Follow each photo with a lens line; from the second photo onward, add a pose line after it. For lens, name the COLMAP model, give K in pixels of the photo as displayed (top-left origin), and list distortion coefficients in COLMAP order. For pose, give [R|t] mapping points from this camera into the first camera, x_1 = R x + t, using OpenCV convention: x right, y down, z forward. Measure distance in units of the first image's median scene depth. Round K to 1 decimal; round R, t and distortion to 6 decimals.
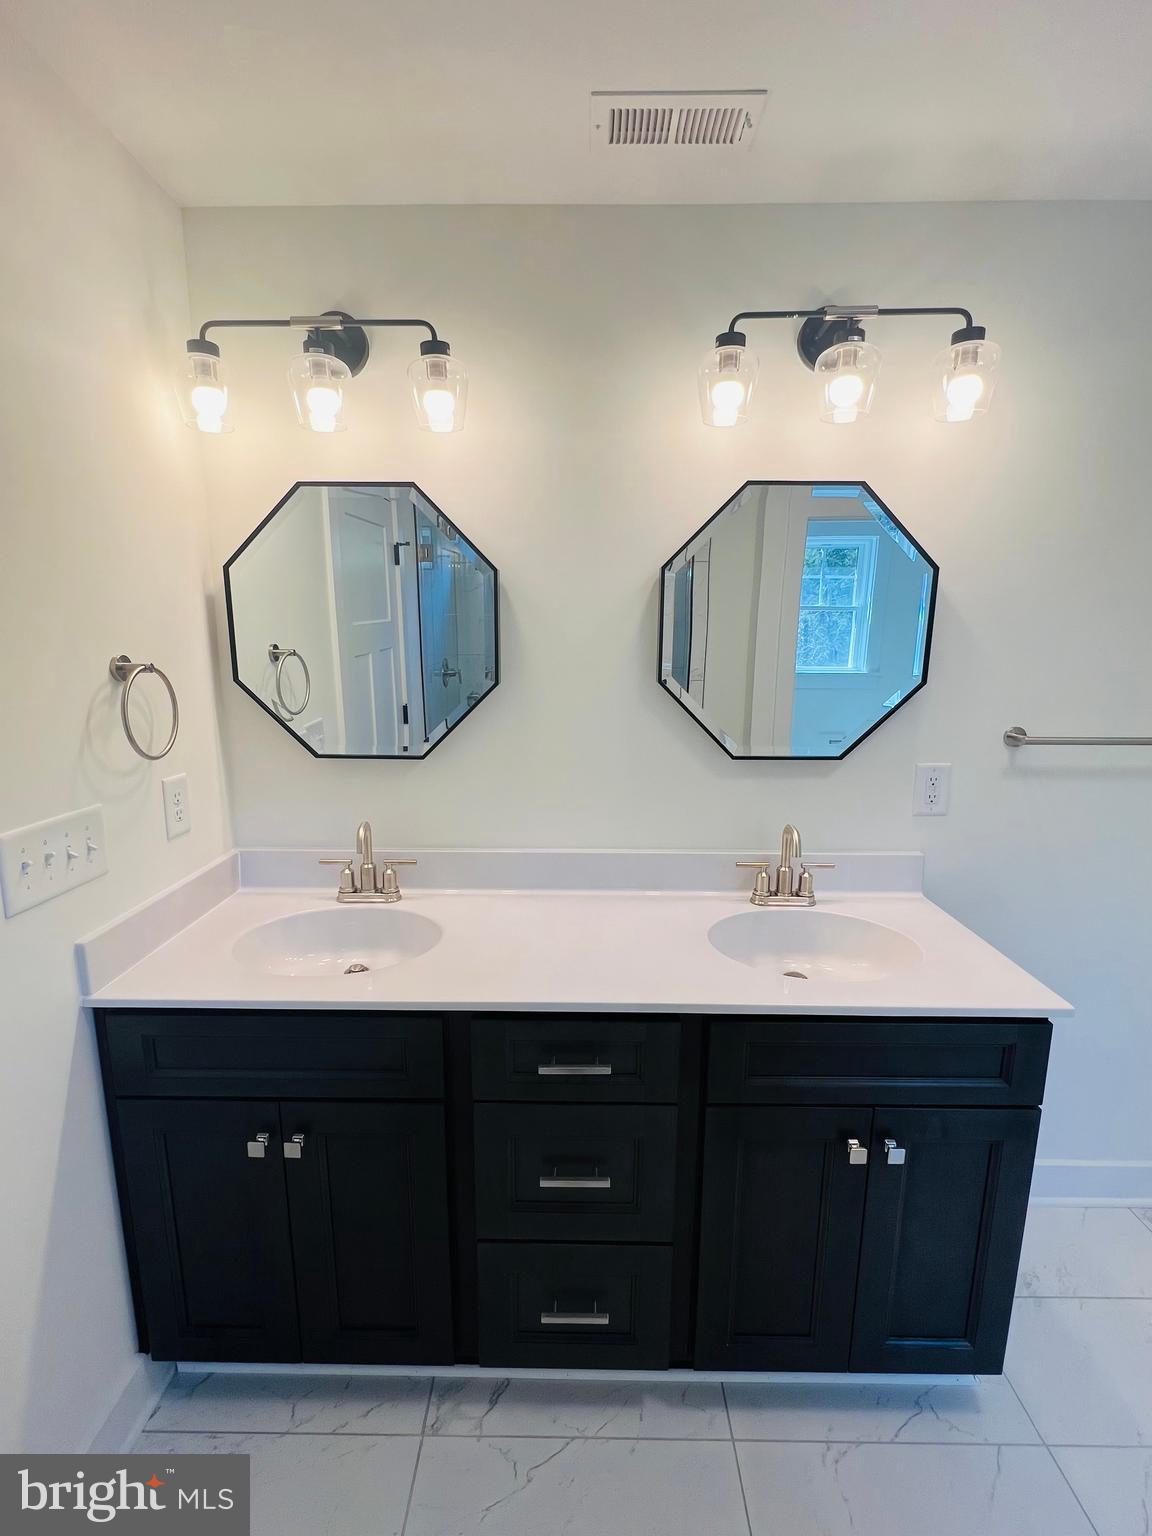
lens RADIAL K [[673.7, 0, 574.6], [0, 673.7, 764.5], [0, 0, 1]] dist [0.009202, -0.000322]
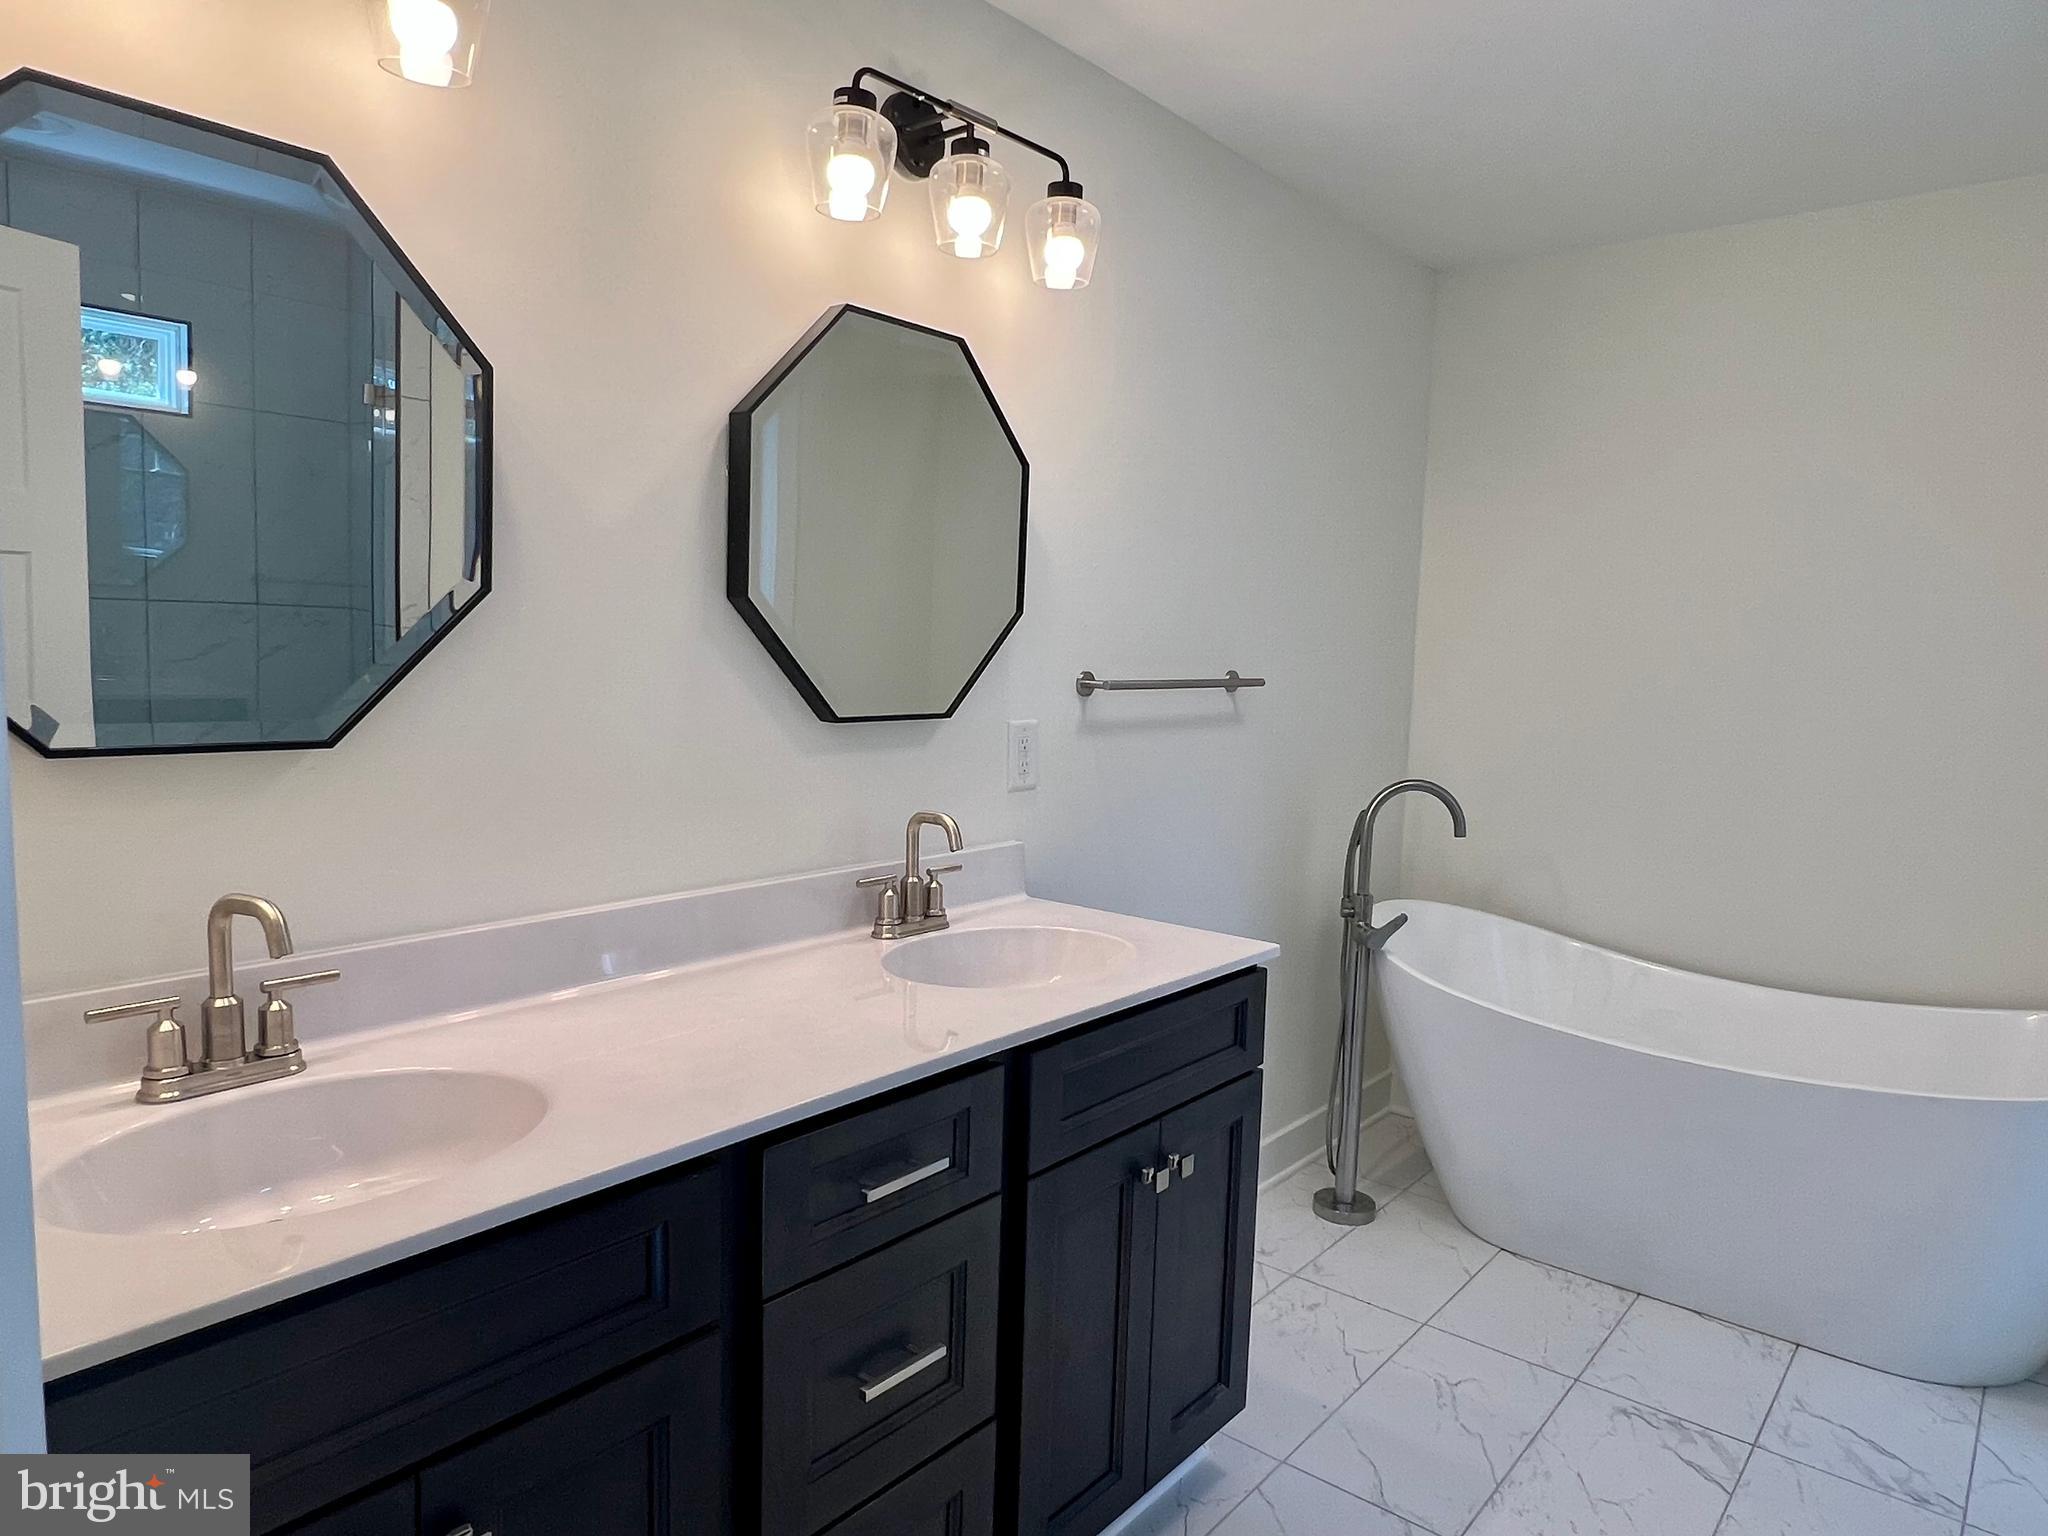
lens RADIAL K [[1246.3, 0, 1021.4], [0, 1246.3, 768.4], [0, 0, 1]] dist [-0.000550, 0.004280]
pose [[0.653211, -0.069794, 0.753952, -0.574757], [0.119535, 0.992761, -0.011663, 0.074074], [-0.747680, 0.097742, 0.656826, 0.090573]]
